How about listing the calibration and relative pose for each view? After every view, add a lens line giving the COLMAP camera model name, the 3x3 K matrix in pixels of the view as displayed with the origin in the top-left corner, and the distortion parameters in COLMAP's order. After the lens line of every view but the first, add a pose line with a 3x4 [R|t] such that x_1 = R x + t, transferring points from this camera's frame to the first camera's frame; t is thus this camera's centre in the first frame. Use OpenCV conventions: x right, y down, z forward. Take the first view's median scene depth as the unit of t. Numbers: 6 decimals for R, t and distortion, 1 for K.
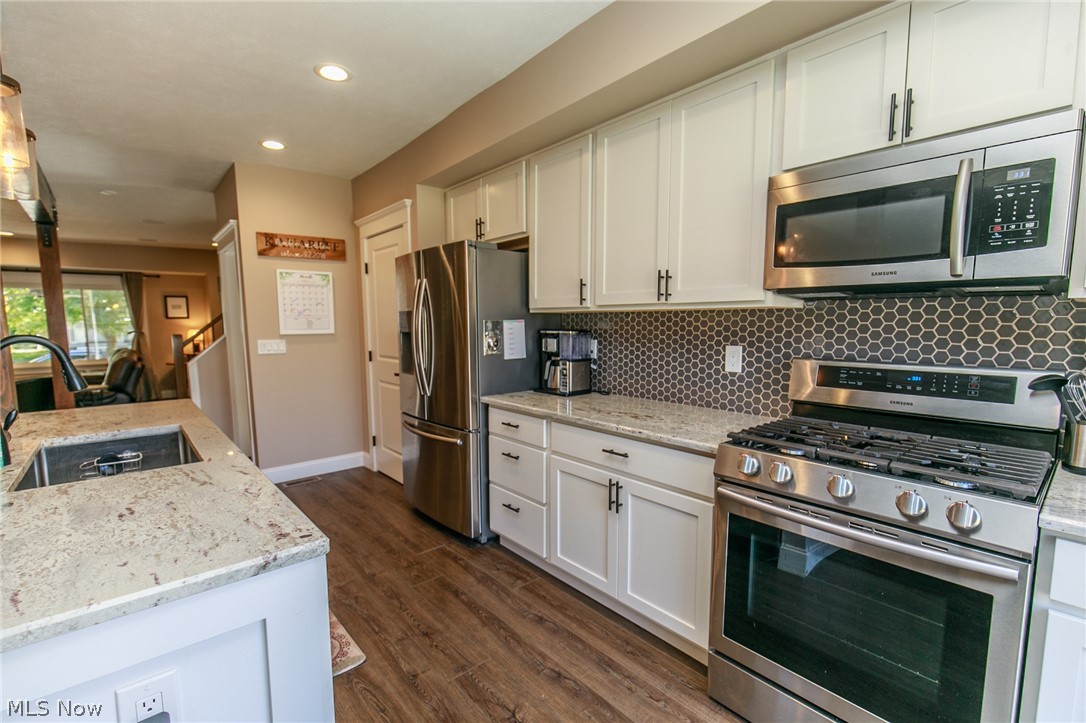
lens RADIAL K [[485.5, 0, 535.4], [0, 485.5, 358.8], [0, 0, 1]] dist [0.004889, -0.000519]
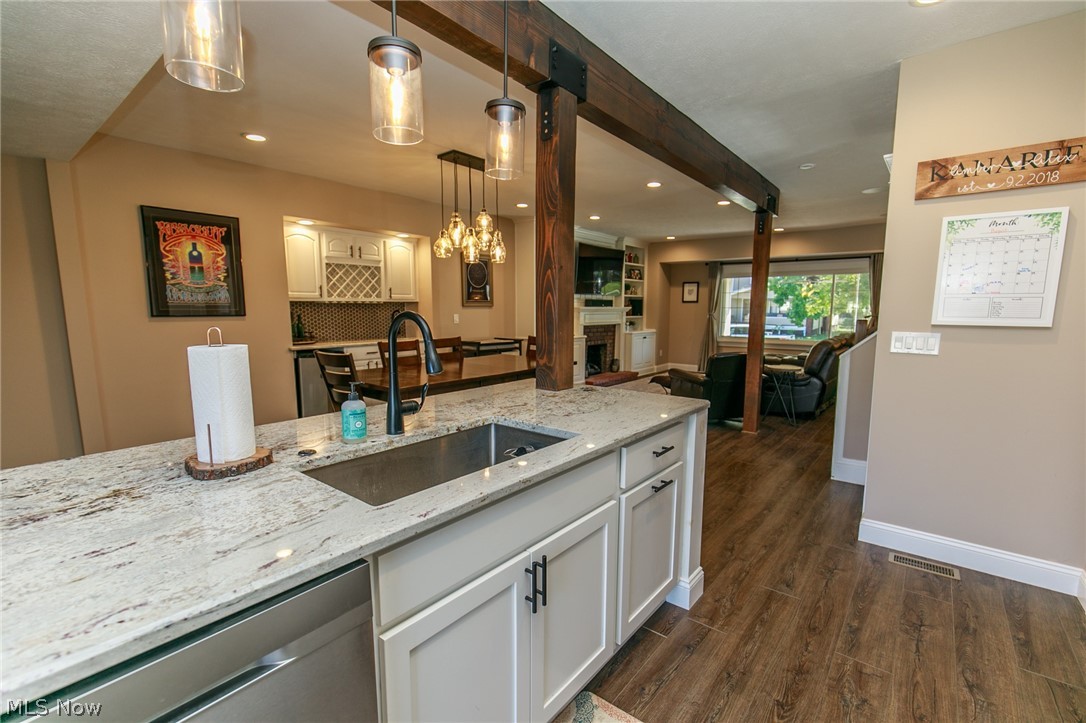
lens RADIAL K [[485.5, 0, 546.5], [0, 485.5, 379.4], [0, 0, 1]] dist [0.004889, -0.000519]
pose [[0.186491, 0.152216, -0.970593, 0.006001], [-0.081394, 0.986922, 0.139137, -0.026922], [0.979079, 0.053053, 0.196442, 0.400722]]
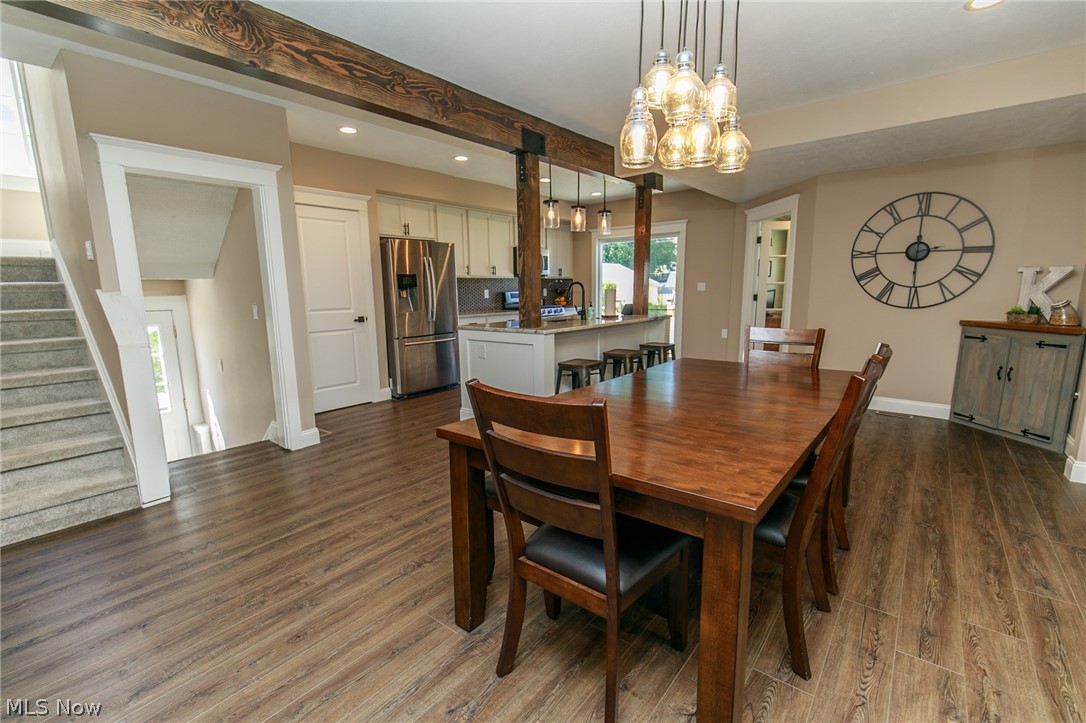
lens RADIAL K [[485.5, 0, 543.7], [0, 485.5, 368.5], [0, 0, 1]] dist [0.004889, -0.000519]
pose [[-0.189103, -0.155411, 0.969581, -1.654697], [0.088688, 0.980658, 0.174484, -0.023610], [-0.977944, 0.118985, -0.171662, 0.703454]]
